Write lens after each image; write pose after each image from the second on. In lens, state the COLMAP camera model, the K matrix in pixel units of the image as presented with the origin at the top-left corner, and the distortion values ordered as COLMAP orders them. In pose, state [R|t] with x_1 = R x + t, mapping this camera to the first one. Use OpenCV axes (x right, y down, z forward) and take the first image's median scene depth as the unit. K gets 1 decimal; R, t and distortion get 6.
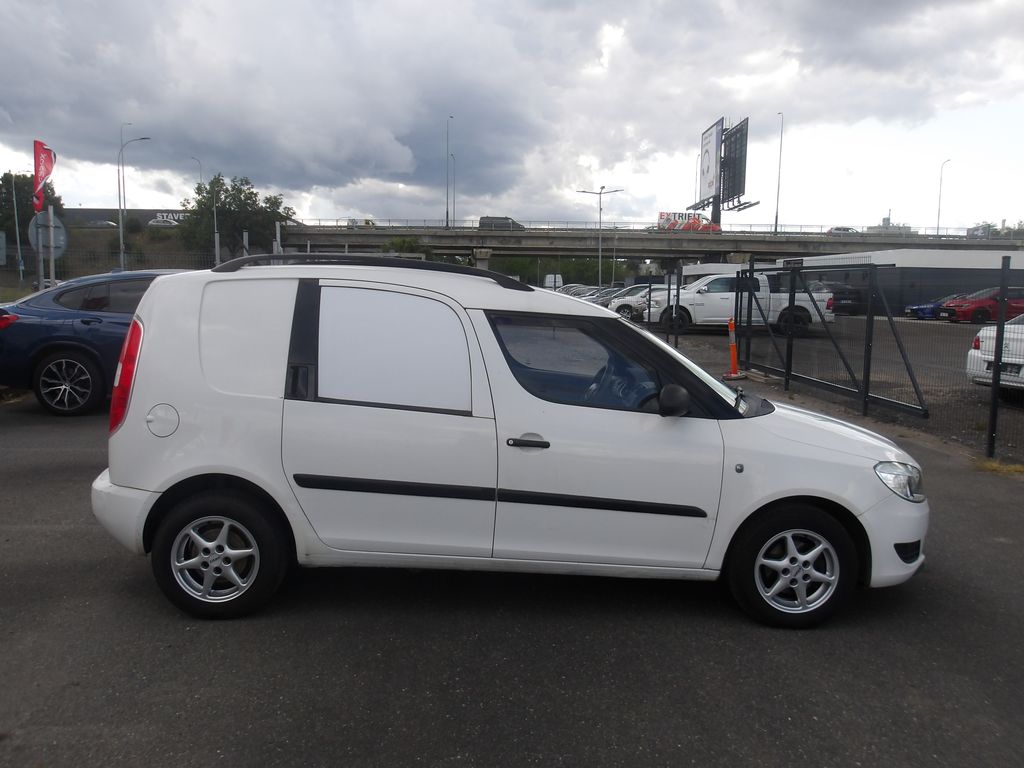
lens RADIAL K [[829.0, 0, 507.9], [0, 829.0, 411.6], [0, 0, 1]] dist [-0.016864, -0.002129]
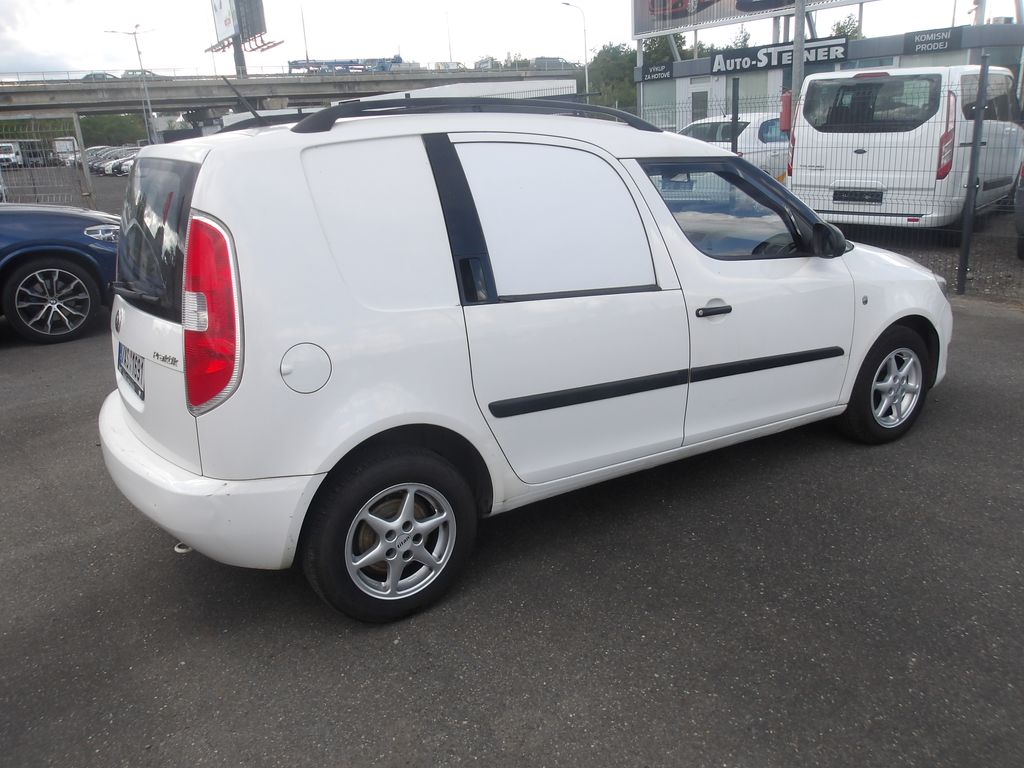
lens RADIAL K [[829.0, 0, 507.9], [0, 829.0, 411.6], [0, 0, 1]] dist [-0.016864, -0.002129]
pose [[0.860620, -0.224559, 0.457062, -0.582041], [0.142343, 0.967828, 0.207481, -0.070343], [-0.488949, -0.113503, 0.864896, 0.336500]]
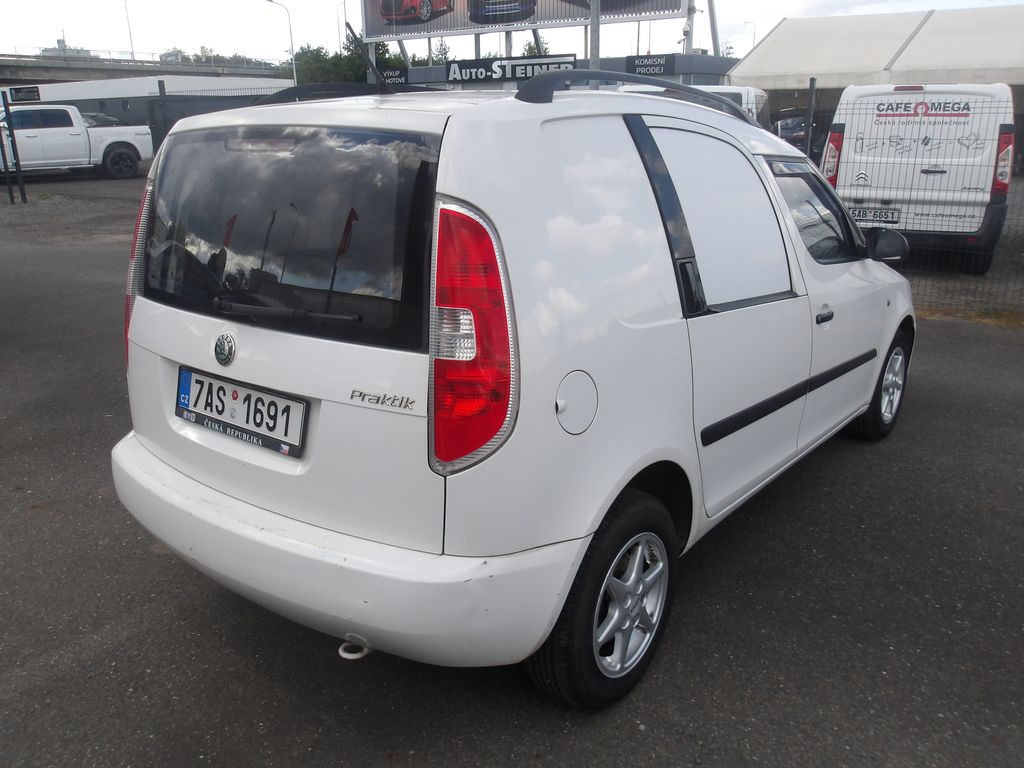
lens RADIAL K [[829.0, 0, 507.9], [0, 829.0, 411.6], [0, 0, 1]] dist [-0.016864, -0.002129]
pose [[0.645552, -0.268478, 0.714970, -0.807011], [0.125999, 0.960784, 0.247018, -0.116613], [-0.753251, -0.069378, 0.654064, 0.681231]]
